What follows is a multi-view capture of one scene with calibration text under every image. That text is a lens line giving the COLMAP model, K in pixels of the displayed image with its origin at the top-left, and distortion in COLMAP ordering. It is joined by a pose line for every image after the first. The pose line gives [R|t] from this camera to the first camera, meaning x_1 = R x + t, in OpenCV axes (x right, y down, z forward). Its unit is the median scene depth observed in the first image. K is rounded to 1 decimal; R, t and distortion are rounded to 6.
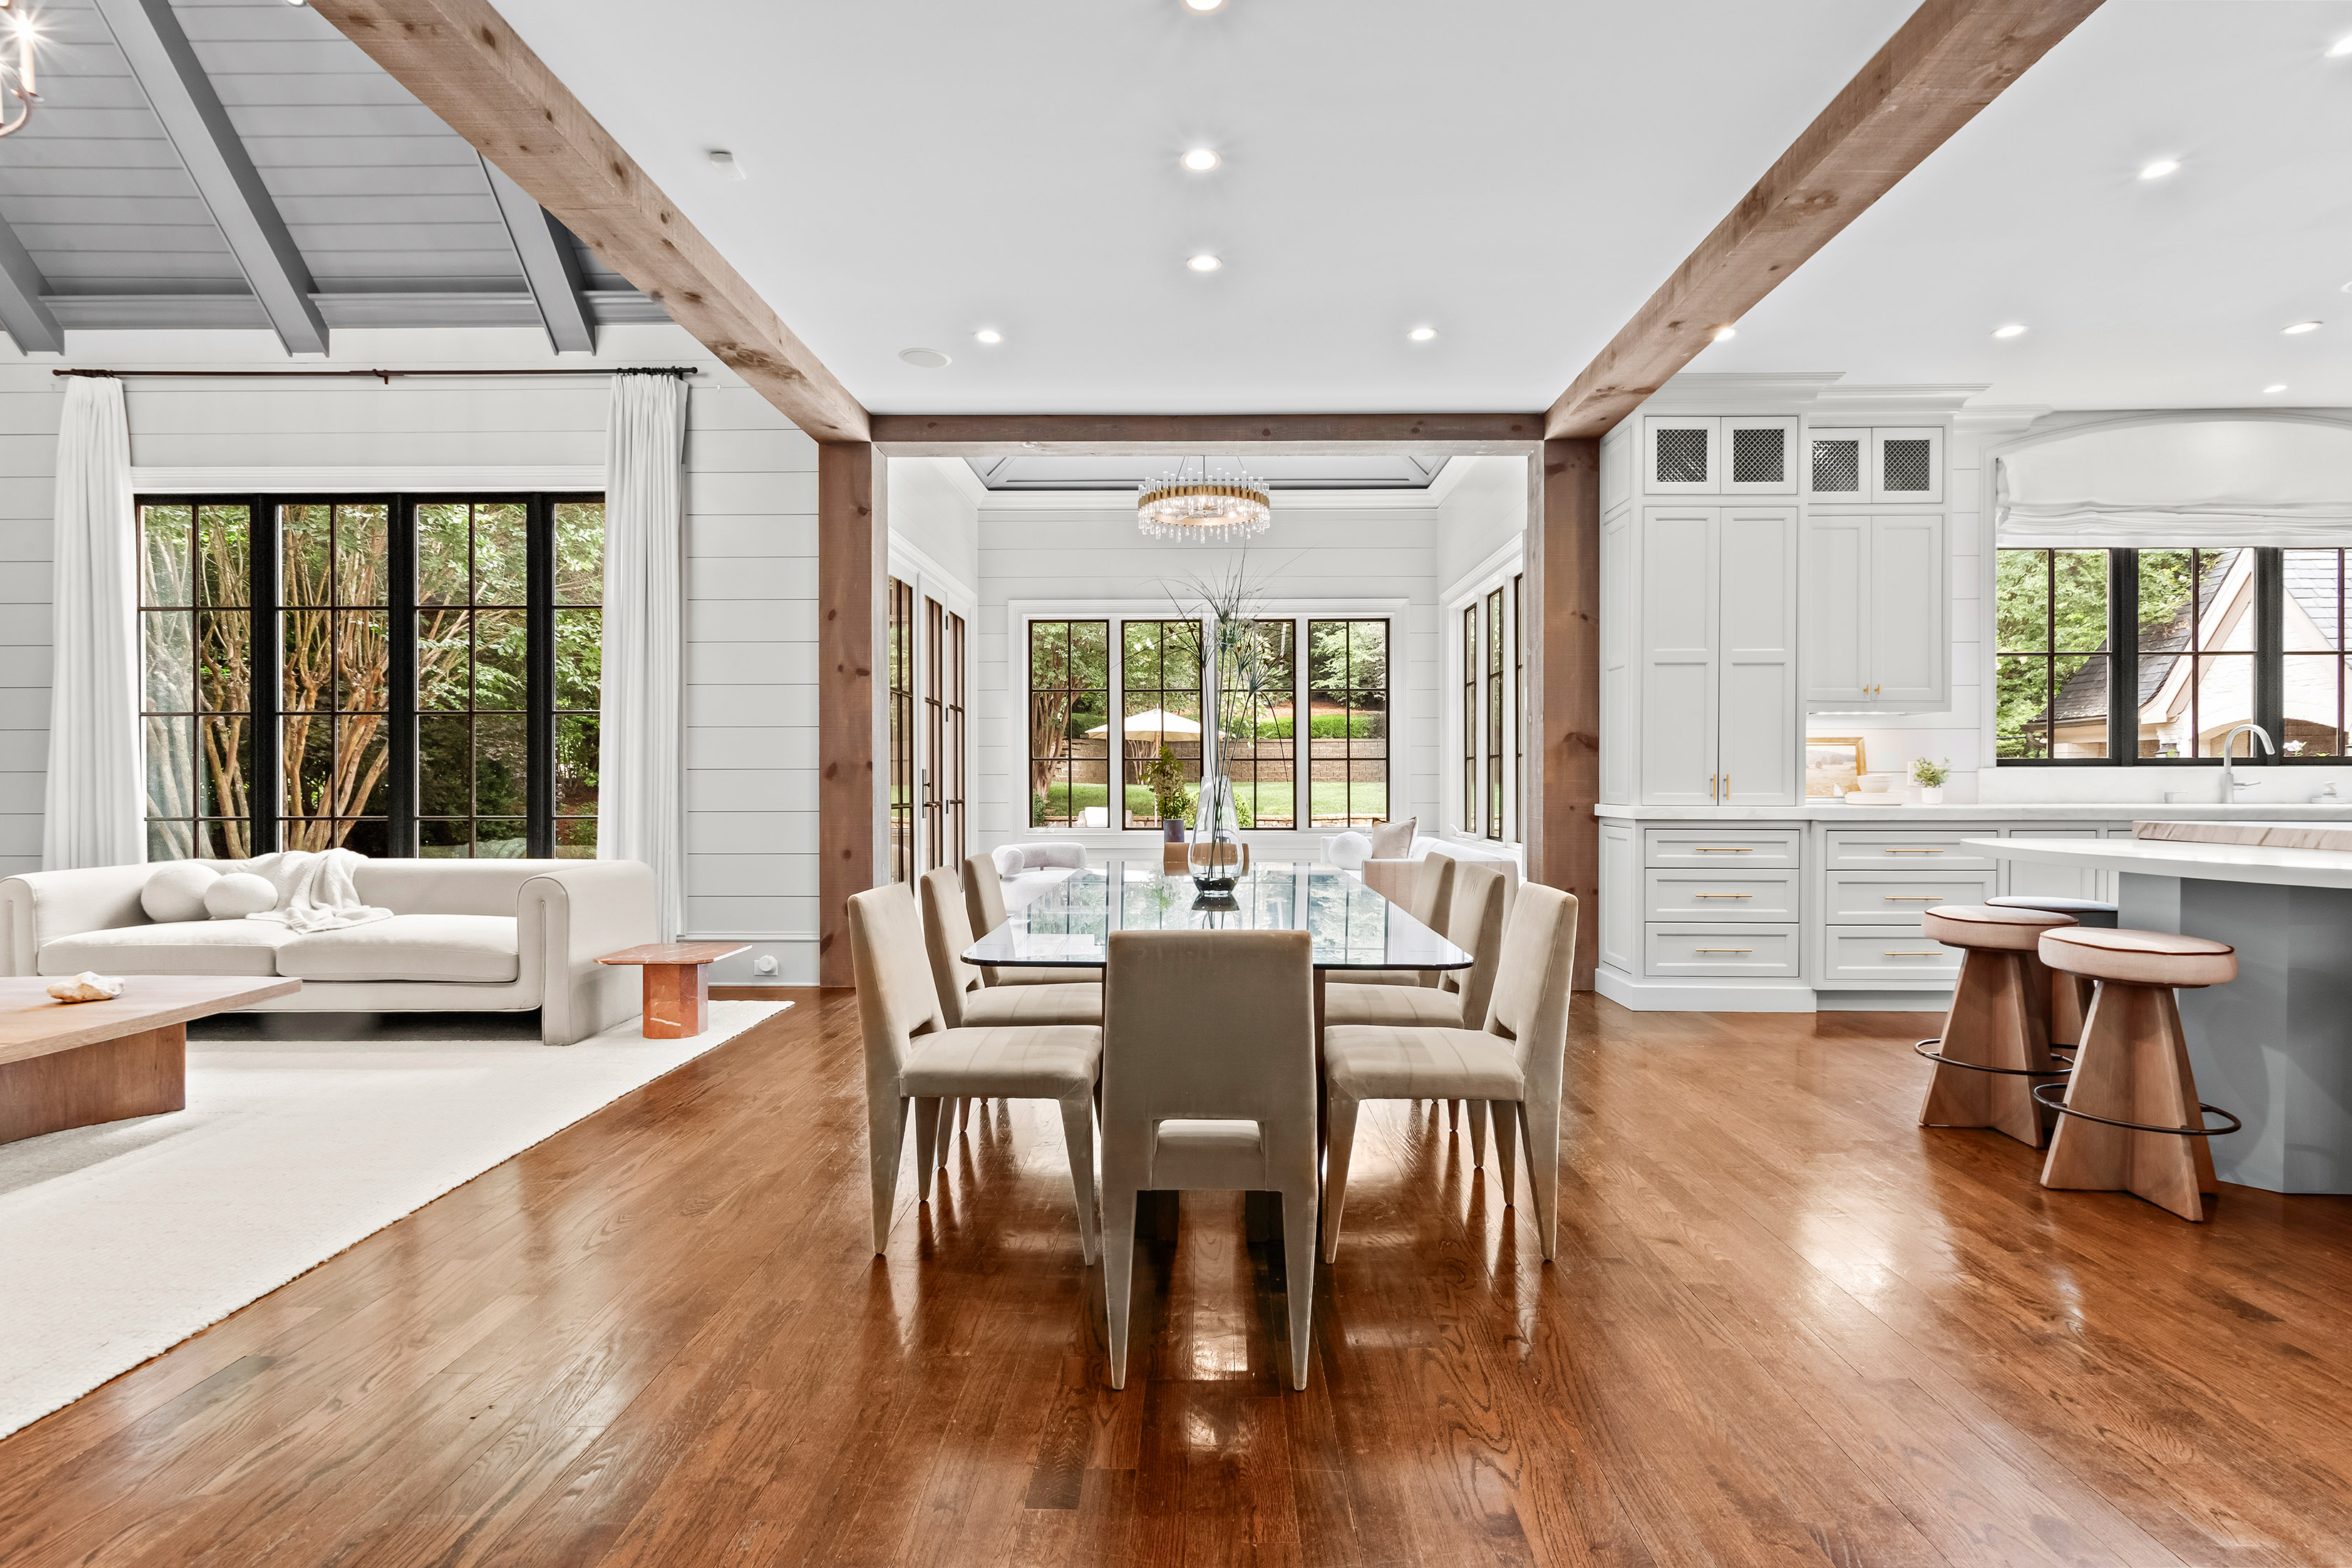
lens RADIAL K [[1110.3, 0, 1191.0], [0, 1110.3, 791.6], [0, 0, 1]] dist [0.003777, 0.000719]
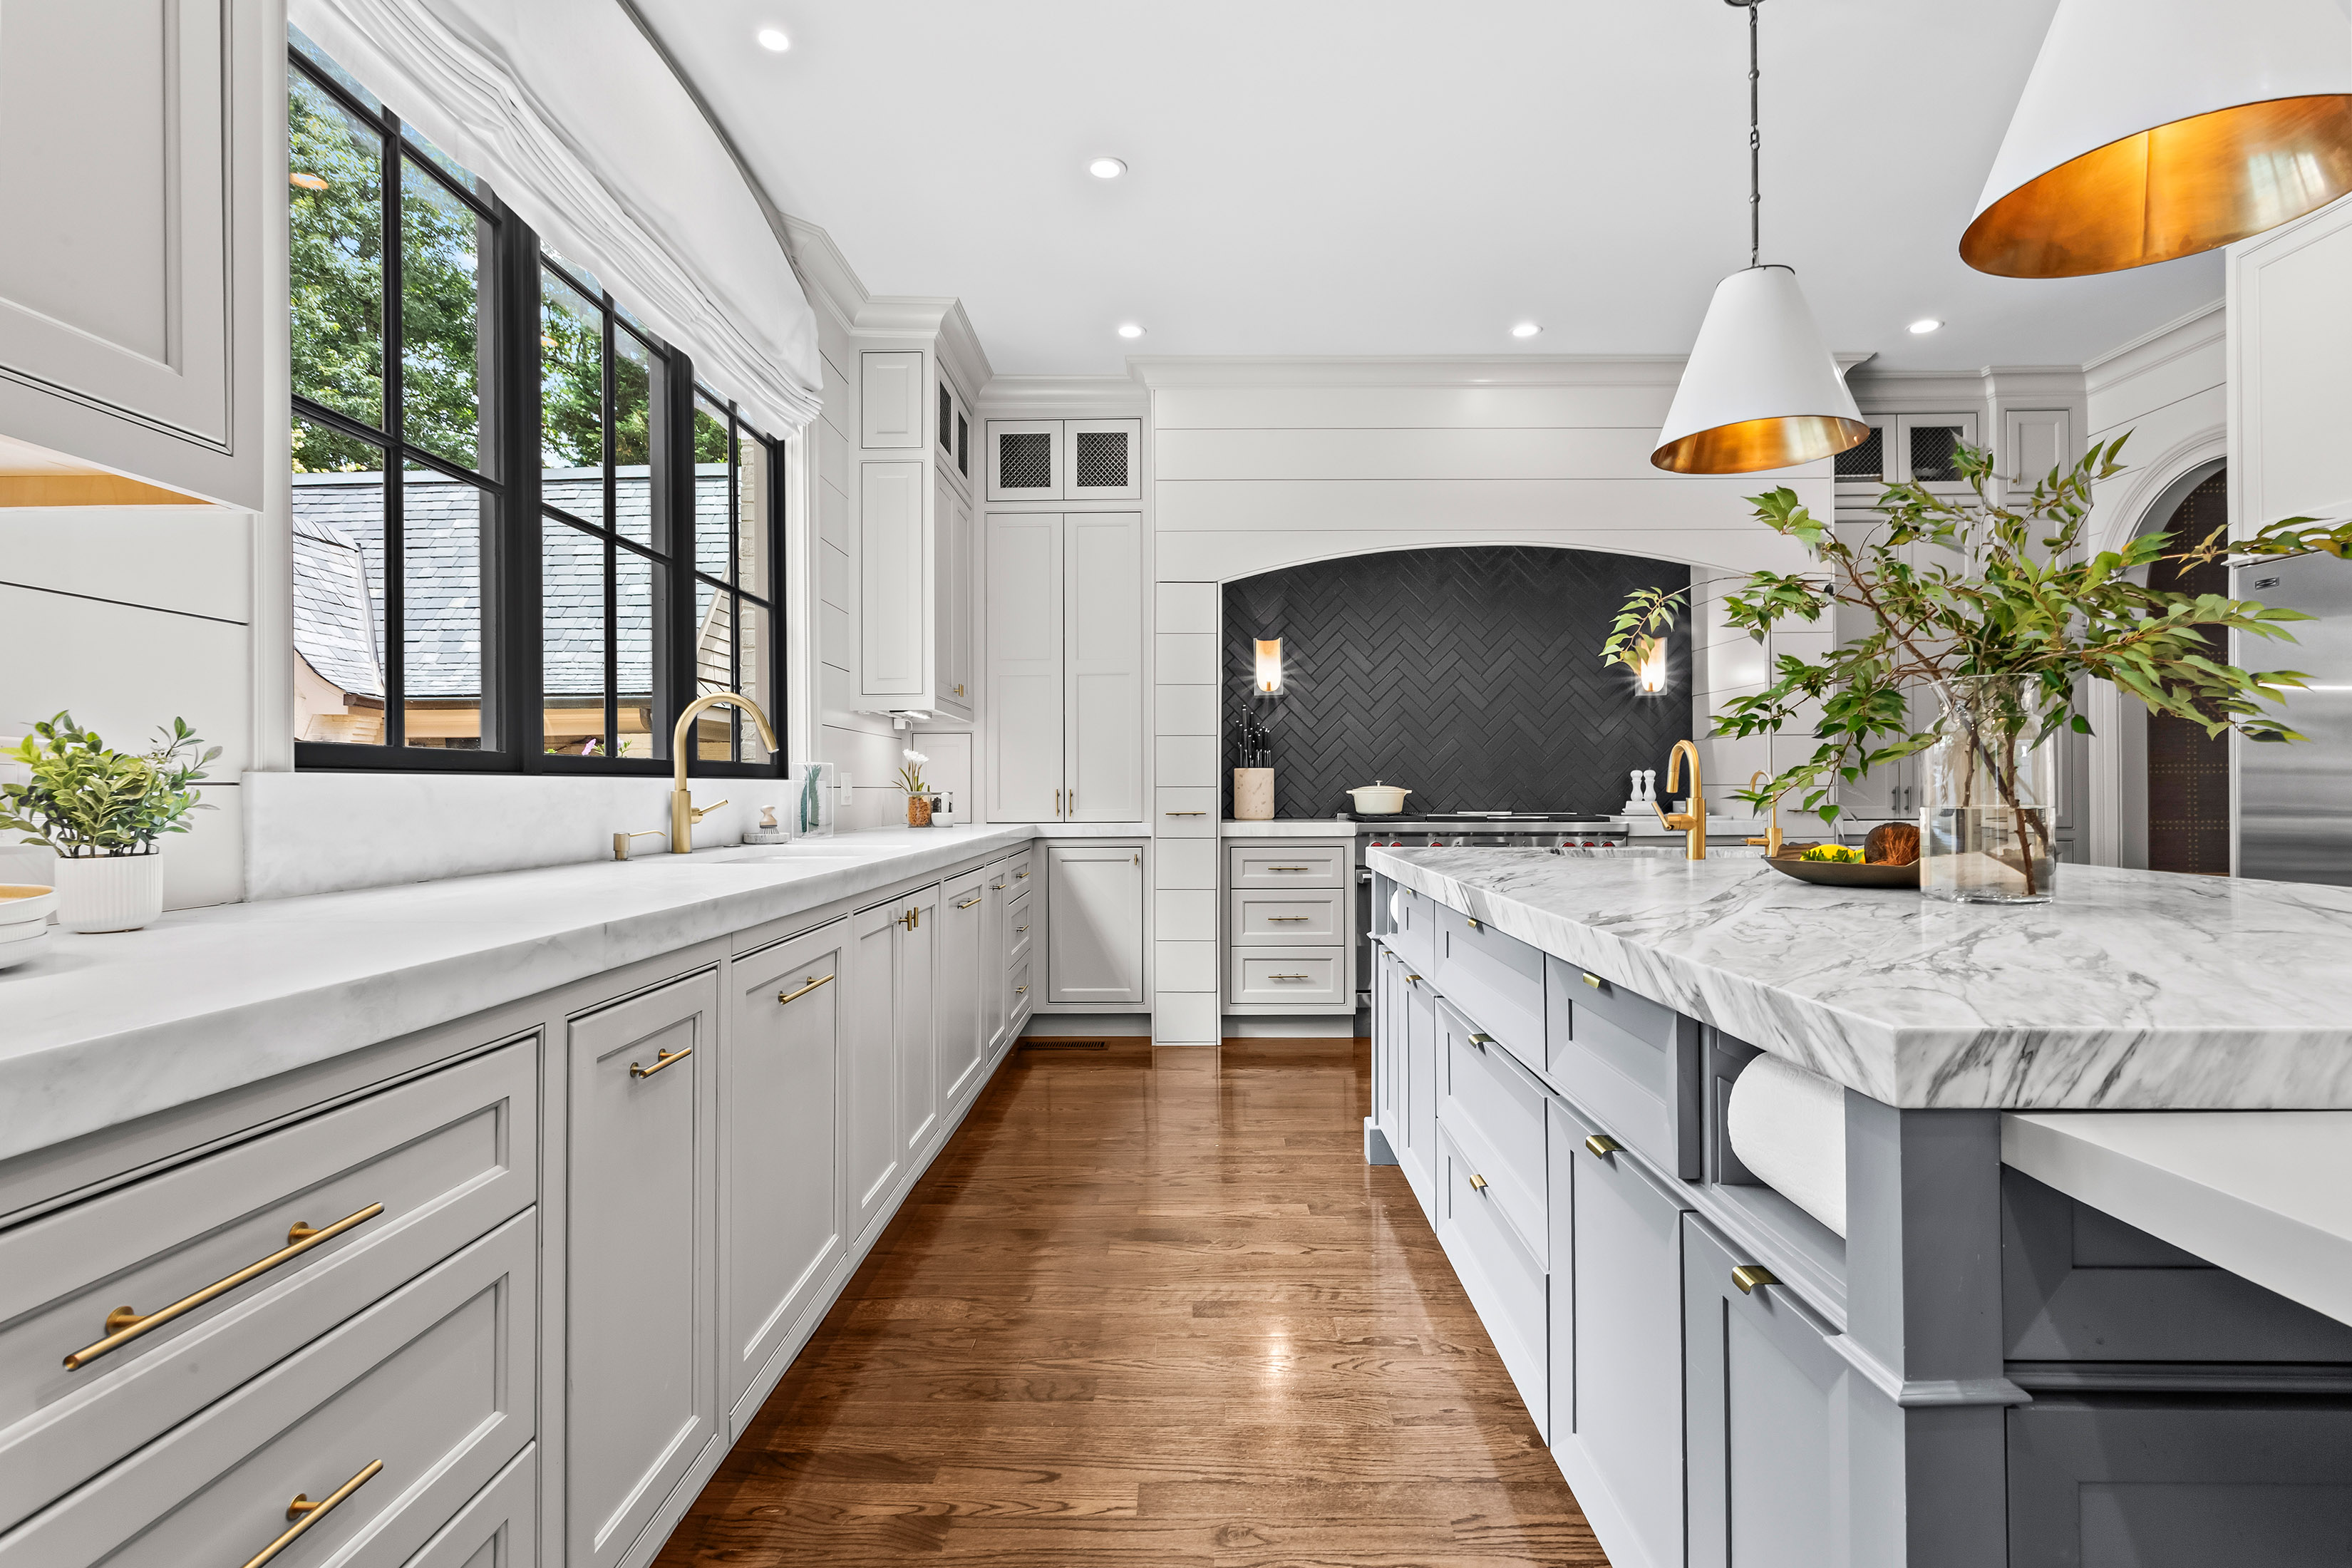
lens RADIAL K [[1116.9, 0, 1173.9], [0, 1116.9, 773.9], [0, 0, 1]] dist [0.003729, 0.000666]
pose [[0.003842, 0.013698, 0.999899, 0.439882], [0.013845, 0.999810, -0.013750, -0.014296], [-0.999897, 0.013897, 0.003651, 0.778470]]
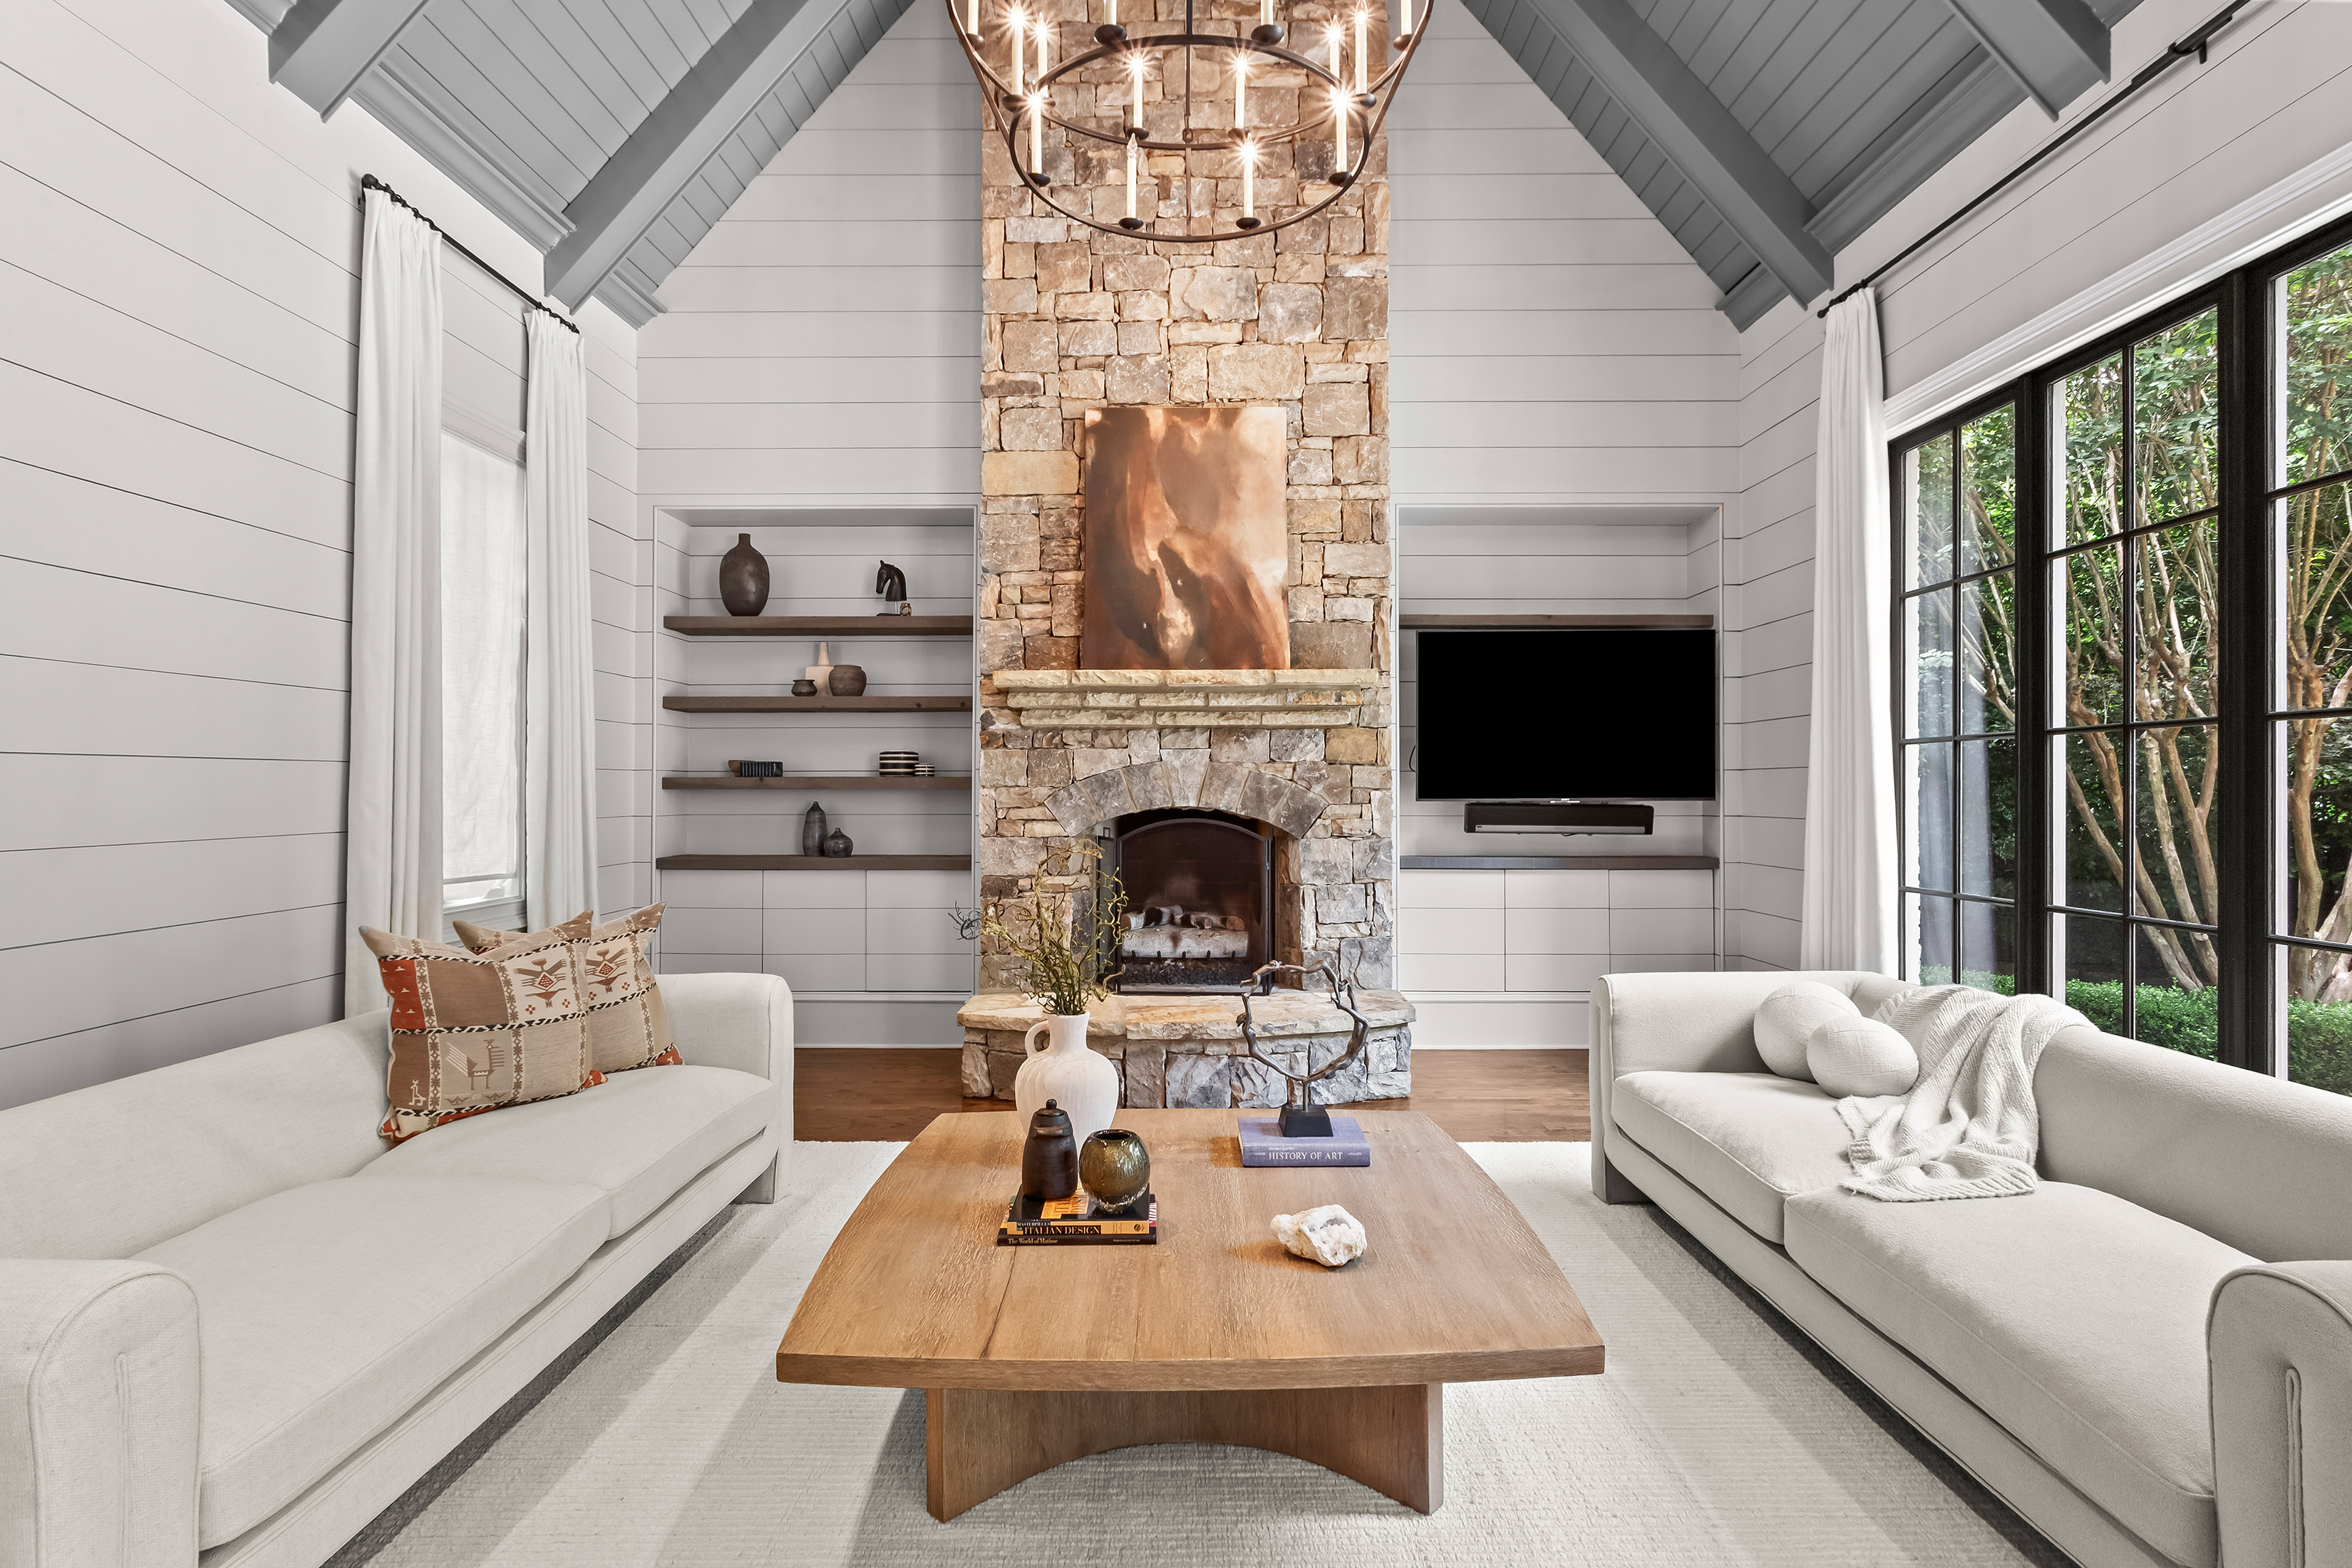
lens RADIAL K [[1143.2, 0, 1176.6], [0, 1143.2, 768.6], [0, 0, 1]] dist [0.000123, 0.001341]
pose [[0.009035, -0.015445, -0.999840, -0.224866], [-0.008296, 0.999845, -0.015520, -0.038866], [0.999925, 0.008435, 0.008905, 0.555149]]
